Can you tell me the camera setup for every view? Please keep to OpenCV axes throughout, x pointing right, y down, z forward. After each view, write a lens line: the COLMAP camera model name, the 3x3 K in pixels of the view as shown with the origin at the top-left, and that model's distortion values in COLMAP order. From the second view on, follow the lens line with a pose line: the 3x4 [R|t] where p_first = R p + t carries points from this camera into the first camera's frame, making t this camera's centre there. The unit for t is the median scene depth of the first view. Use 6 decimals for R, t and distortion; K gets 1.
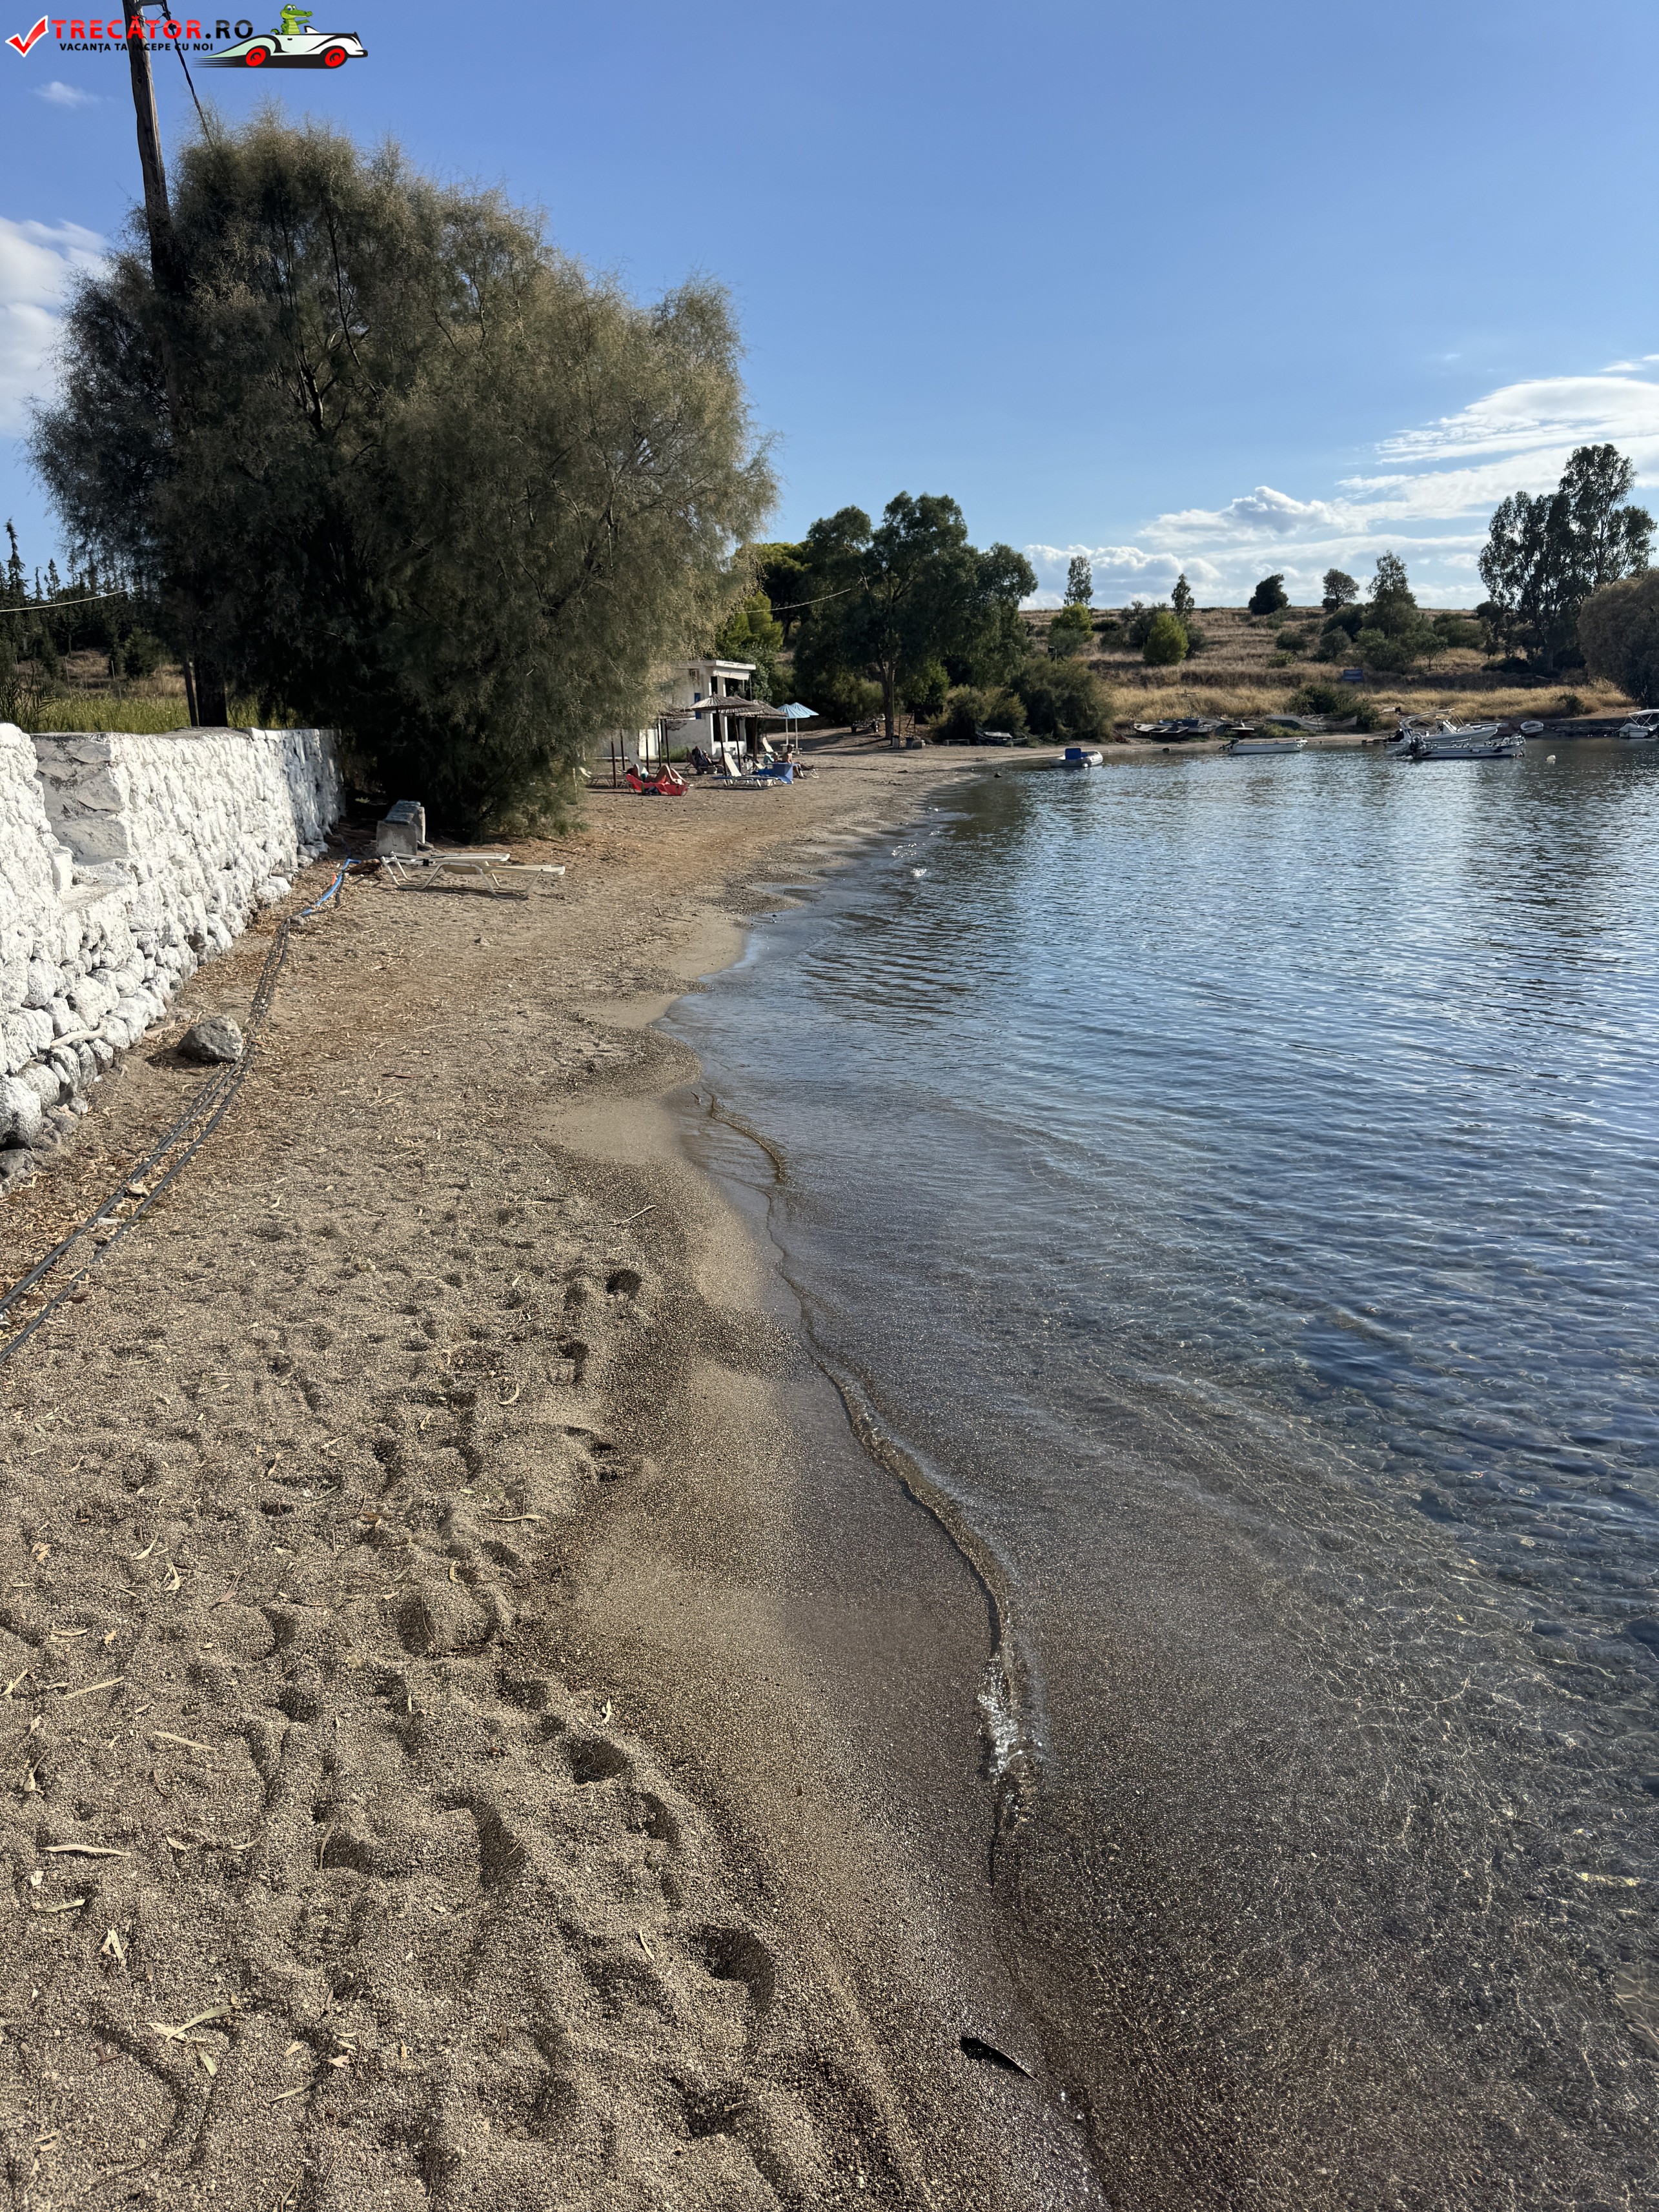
lens RADIAL K [[1560.8, 0, 829.5], [0, 1560.8, 1106.0], [0, 0, 1]] dist [0.076634, -0.129012]
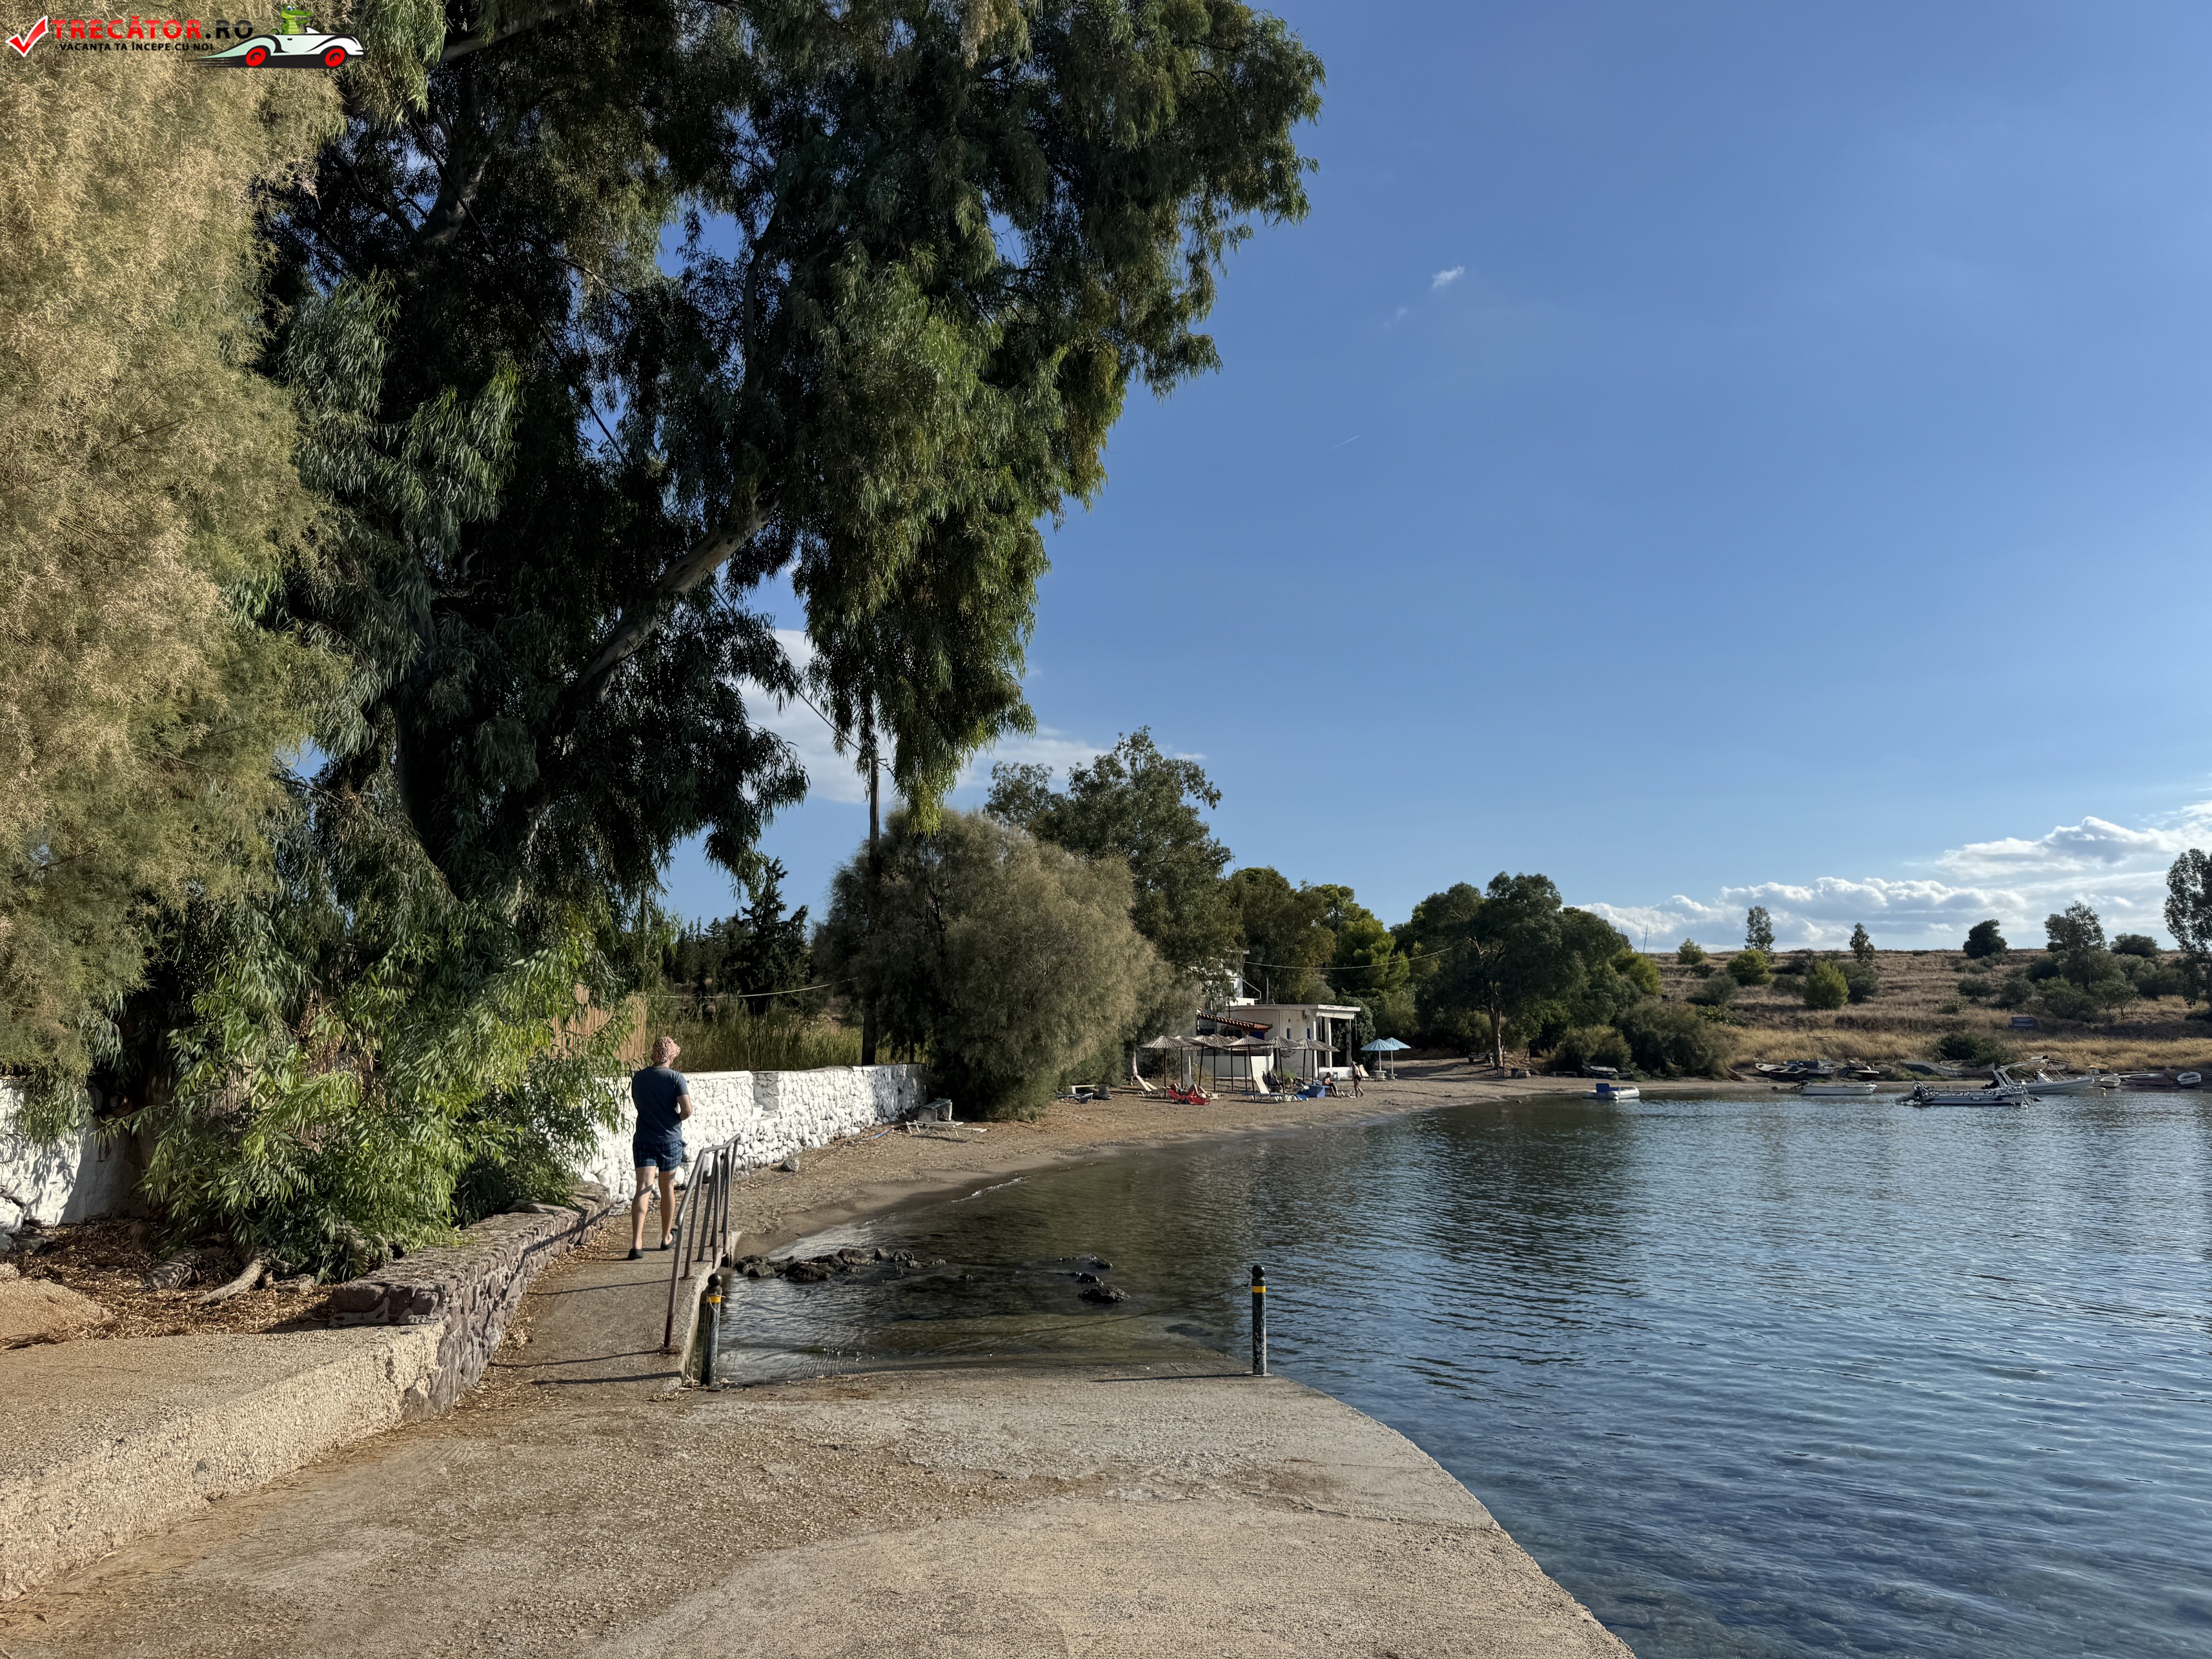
lens RADIAL K [[1560.8, 0, 1066.4], [0, 1560.8, 826.9], [0, 0, 1]] dist [0.076634, -0.129012]
pose [[0.946202, -0.019575, -0.322982, 0.100541], [-0.099966, 0.931654, -0.349325, 0.031690], [0.307746, 0.362819, 0.879576, -0.160949]]
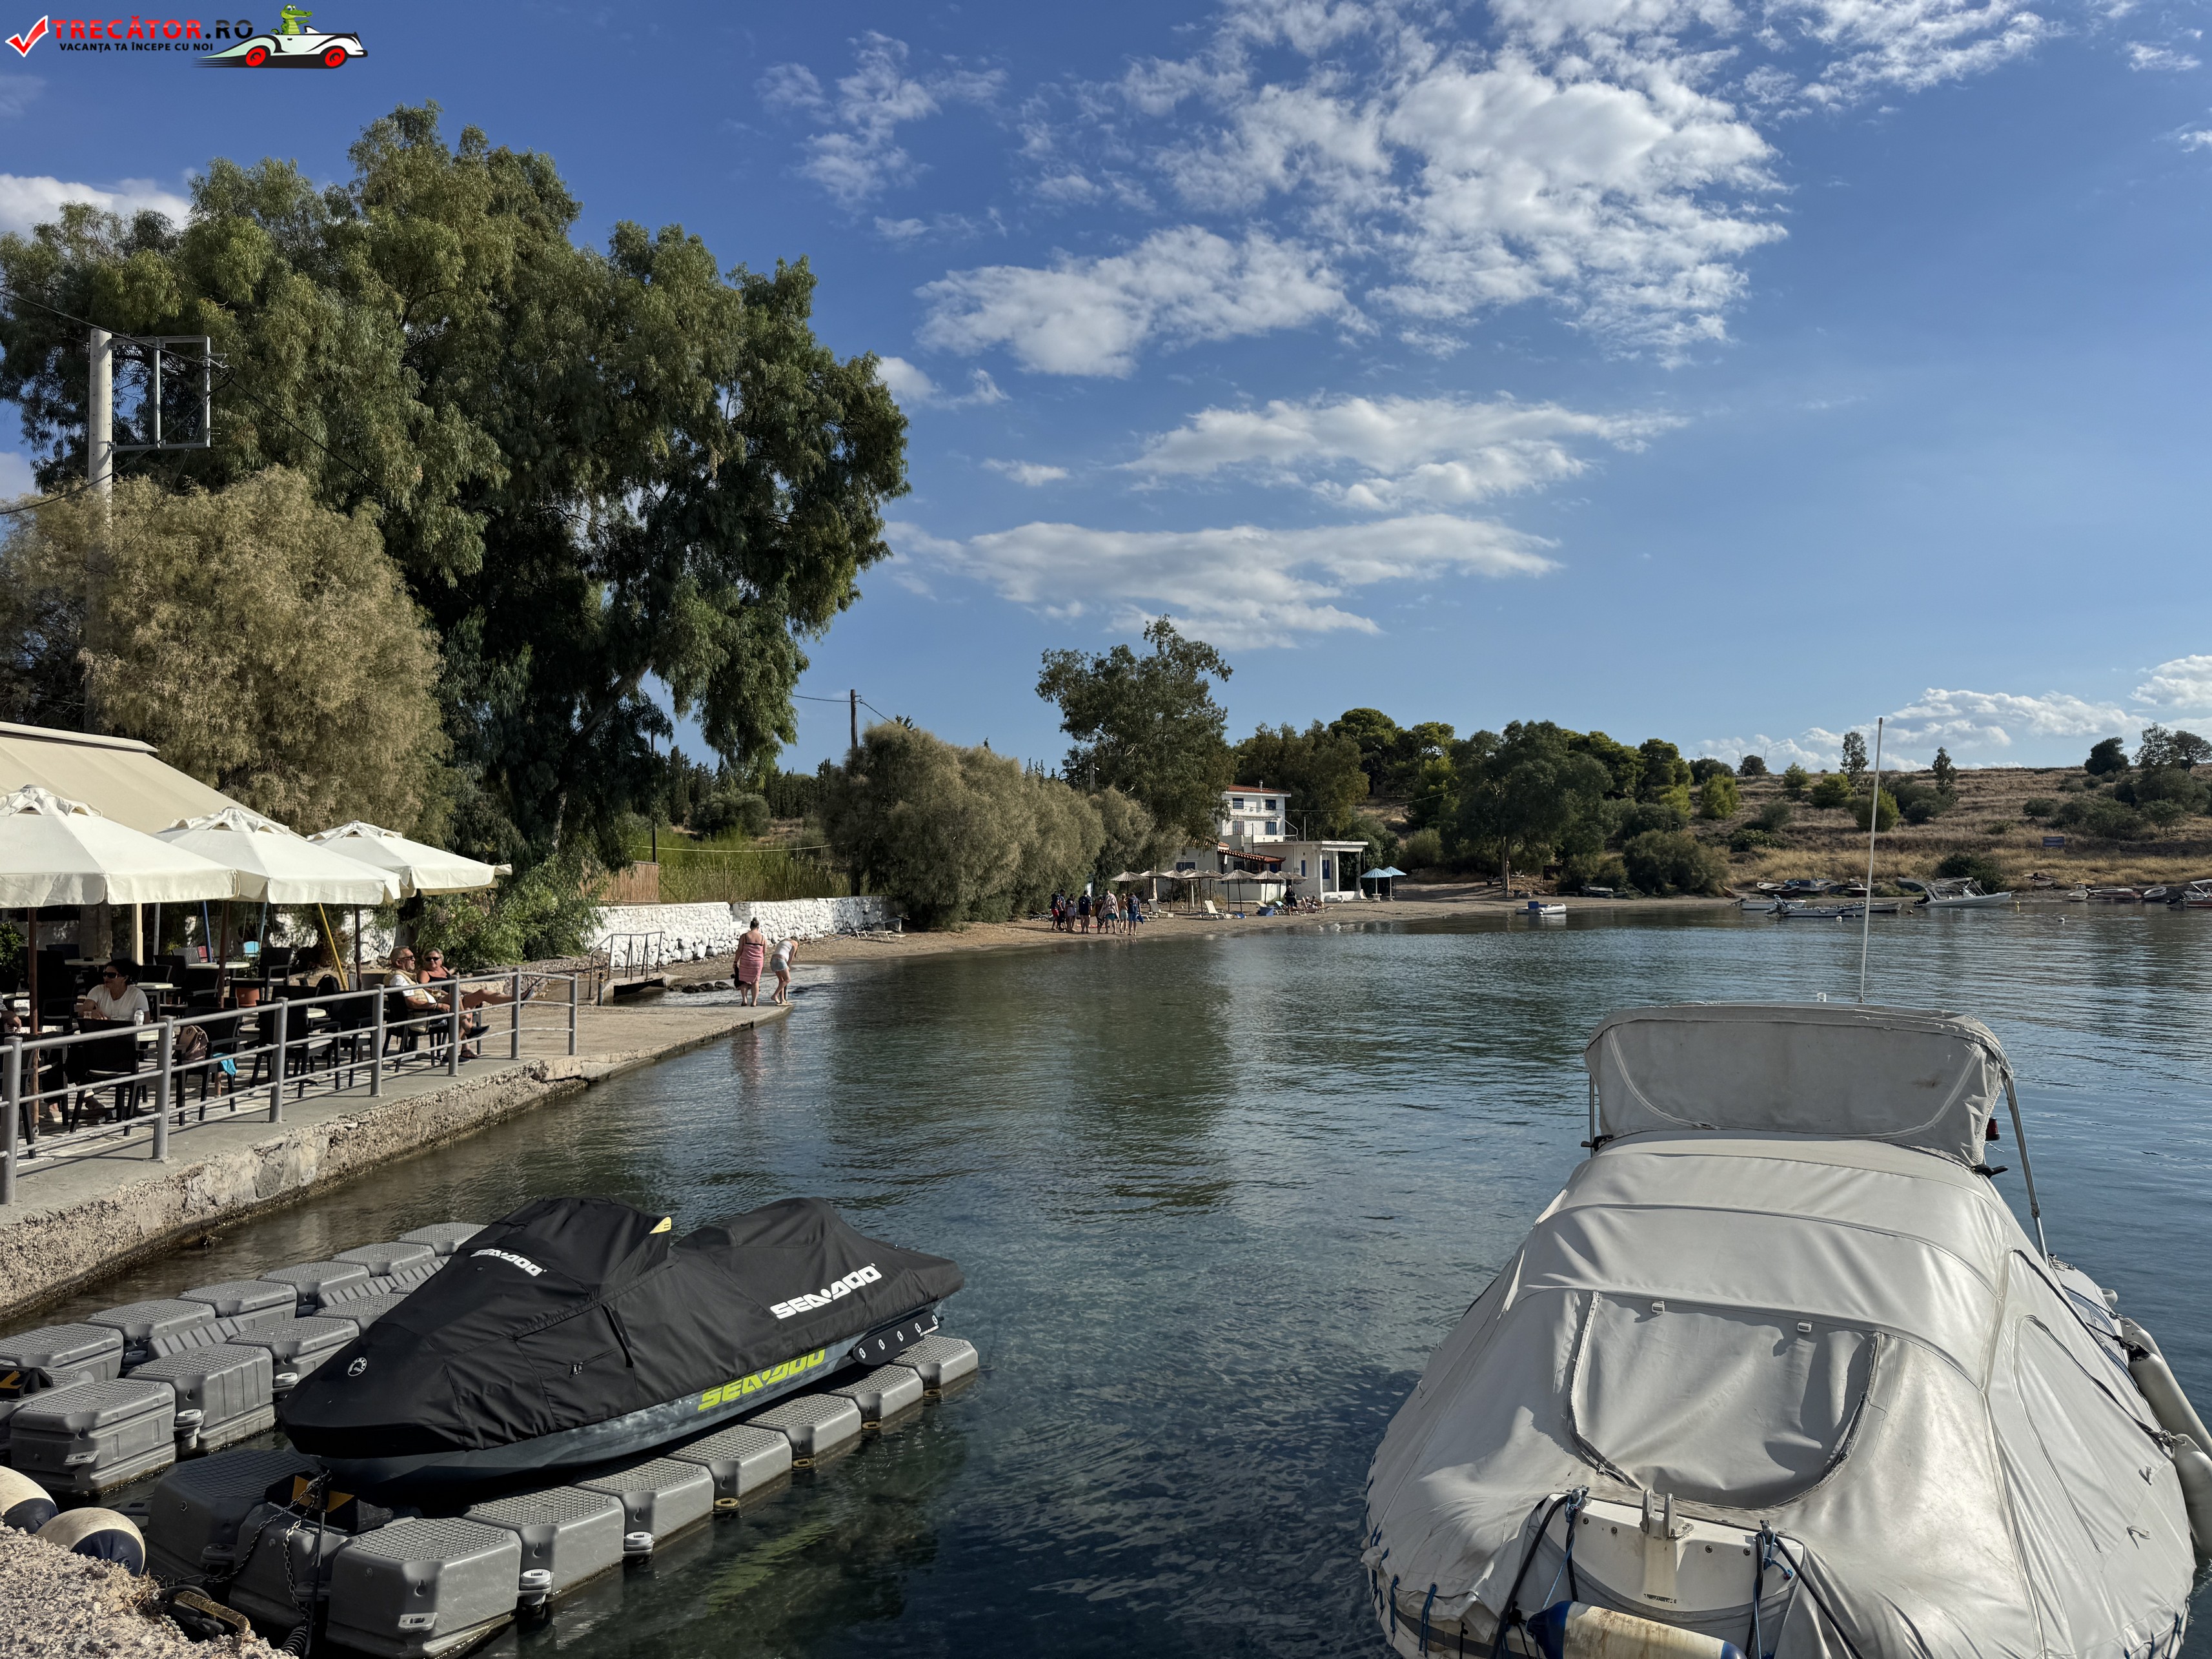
lens RADIAL K [[1571.3, 0, 1107.5], [0, 1571.3, 861.9], [0, 0, 1]] dist [0.115385, -0.099896]
pose [[0.907057, 0.010432, -0.420879, 0.263503], [-0.109344, 0.971225, -0.211579, 0.059079], [0.406561, 0.237934, 0.882097, -0.304492]]
